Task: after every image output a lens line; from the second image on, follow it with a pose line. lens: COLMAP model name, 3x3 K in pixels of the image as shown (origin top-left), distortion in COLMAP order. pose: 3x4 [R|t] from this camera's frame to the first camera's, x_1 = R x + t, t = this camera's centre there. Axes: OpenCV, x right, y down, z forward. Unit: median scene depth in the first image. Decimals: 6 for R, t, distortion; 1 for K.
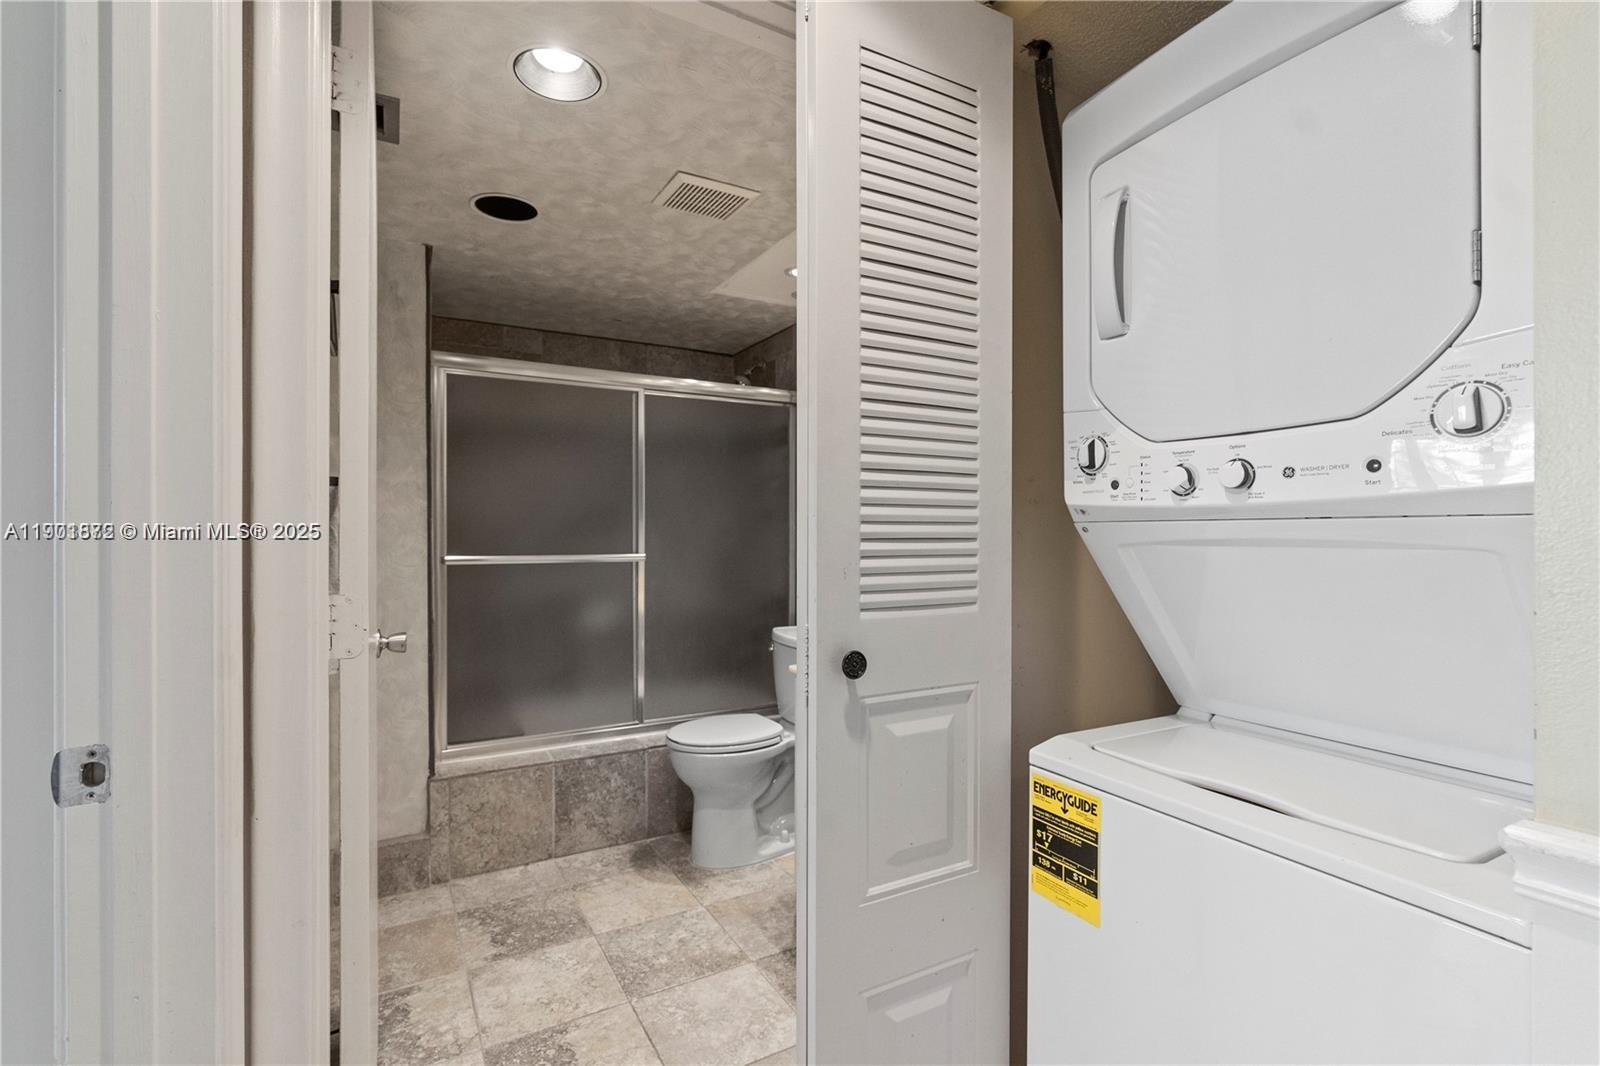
lens RADIAL K [[727.2, 0, 796.1], [0, 727.2, 540.3], [0, 0, 1]] dist [-0.010164, 0.004446]
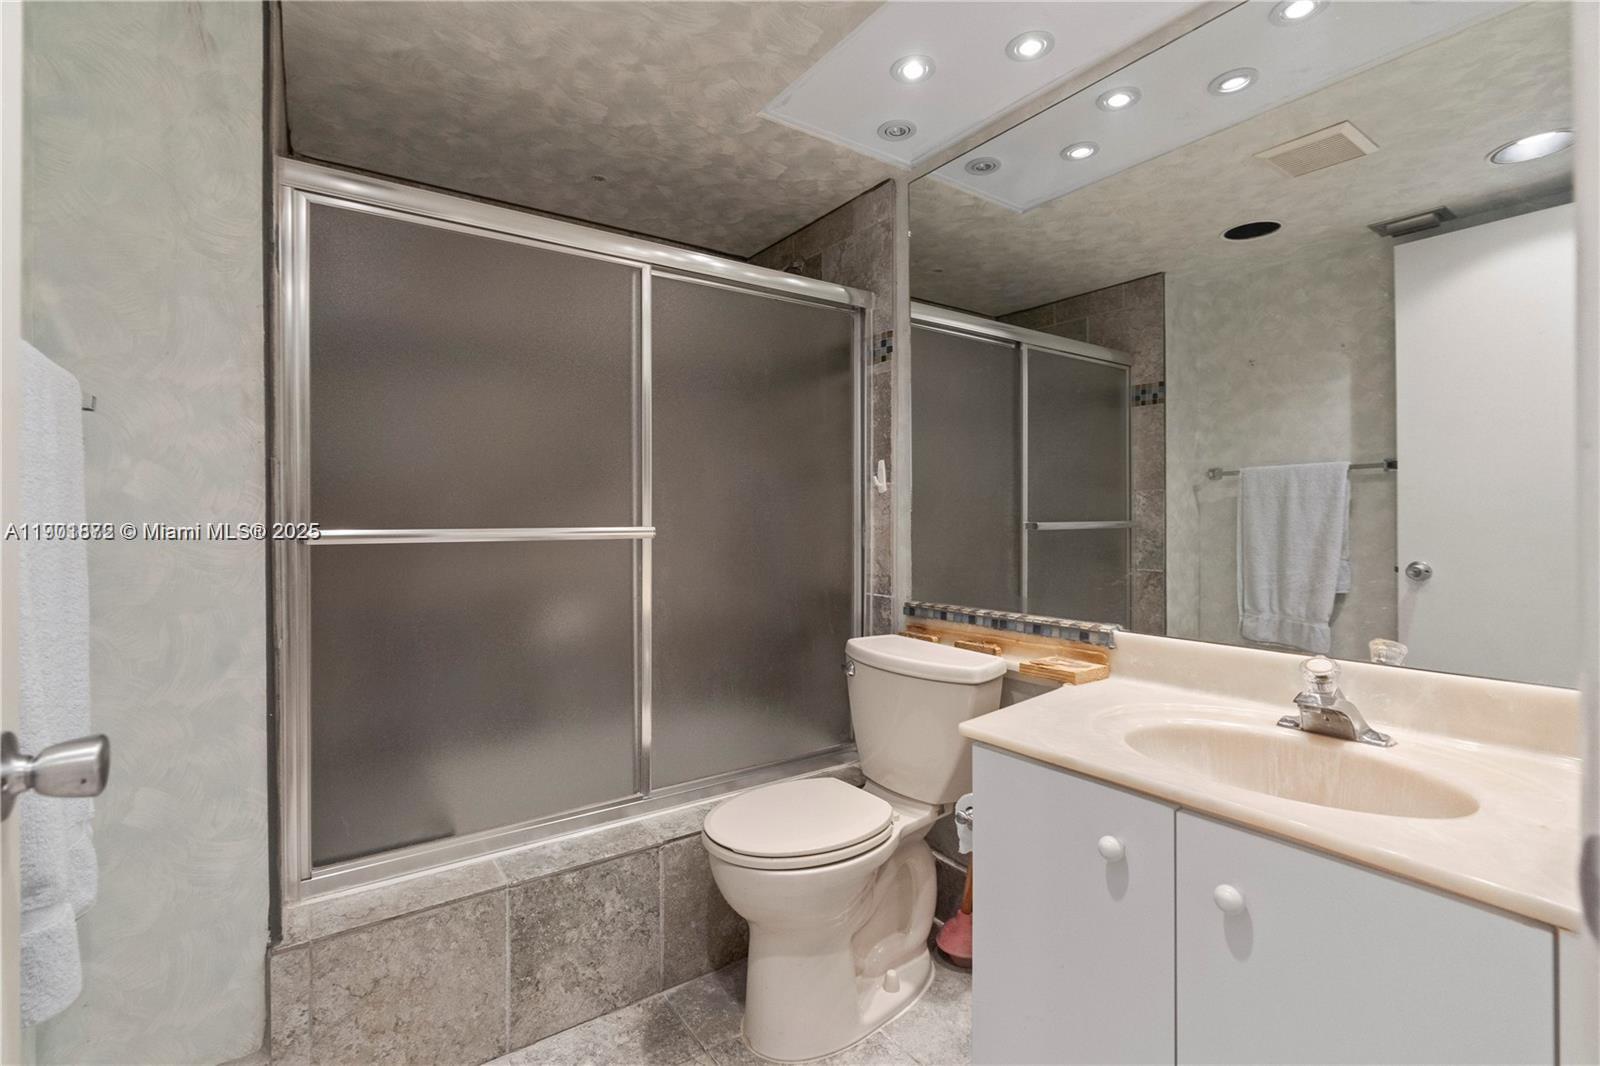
lens RADIAL K [[727.2, 0, 798.9], [0, 727.2, 518.5], [0, 0, 1]] dist [-0.010164, 0.004446]
pose [[0.995899, -0.004305, 0.090366, -0.150500], [0.004945, 0.999964, -0.006868, 0.017876], [-0.090334, 0.007287, 0.995885, 0.392955]]
